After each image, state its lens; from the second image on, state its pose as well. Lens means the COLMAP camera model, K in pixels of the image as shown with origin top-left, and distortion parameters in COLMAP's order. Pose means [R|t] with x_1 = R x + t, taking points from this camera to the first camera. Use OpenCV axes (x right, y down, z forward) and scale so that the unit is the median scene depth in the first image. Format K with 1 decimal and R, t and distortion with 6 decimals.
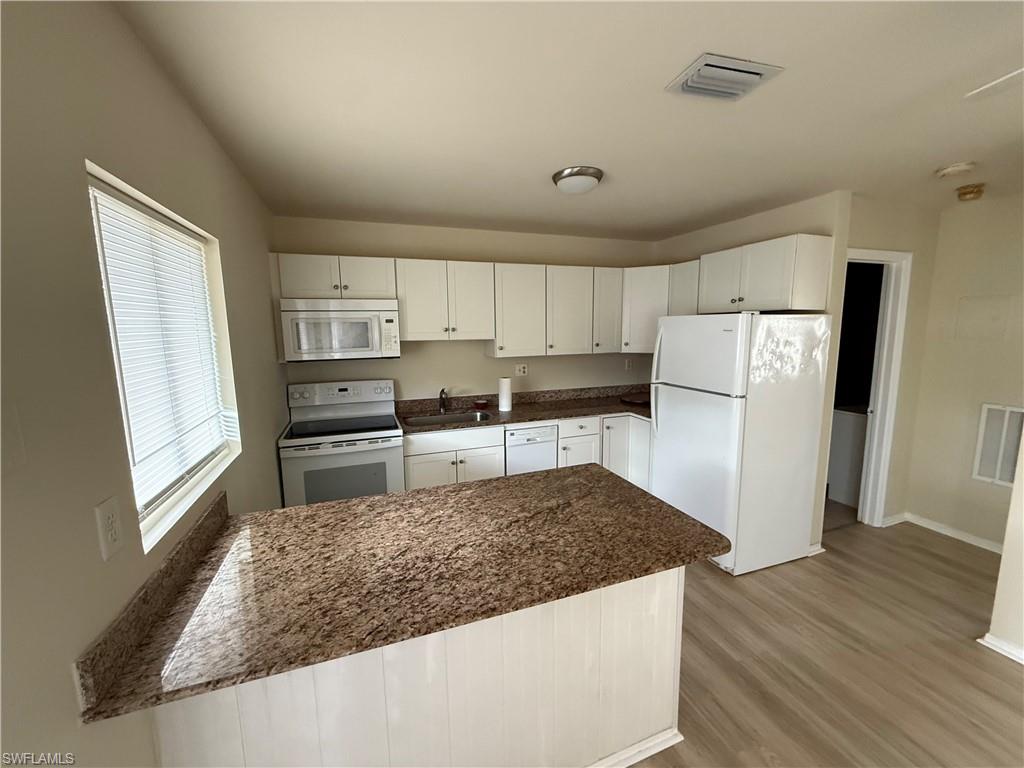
lens RADIAL K [[413.9, 0, 509.4], [0, 413.9, 388.3], [0, 0, 1]] dist [0.000951, 0.000409]
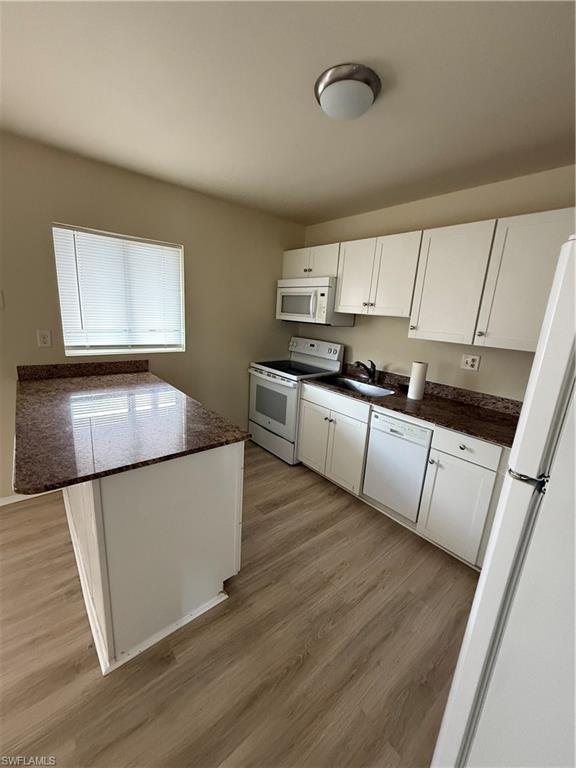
lens RADIAL K [[310.4, 0, 288.0], [0, 310.4, 384.0], [0, 0, 1]] dist [0.000951, 0.000409]
pose [[0.331651, 0.253008, -0.908842, 0.570162], [-0.207107, 0.959392, 0.191504, -0.055549], [0.920388, 0.124715, 0.370583, 0.539738]]
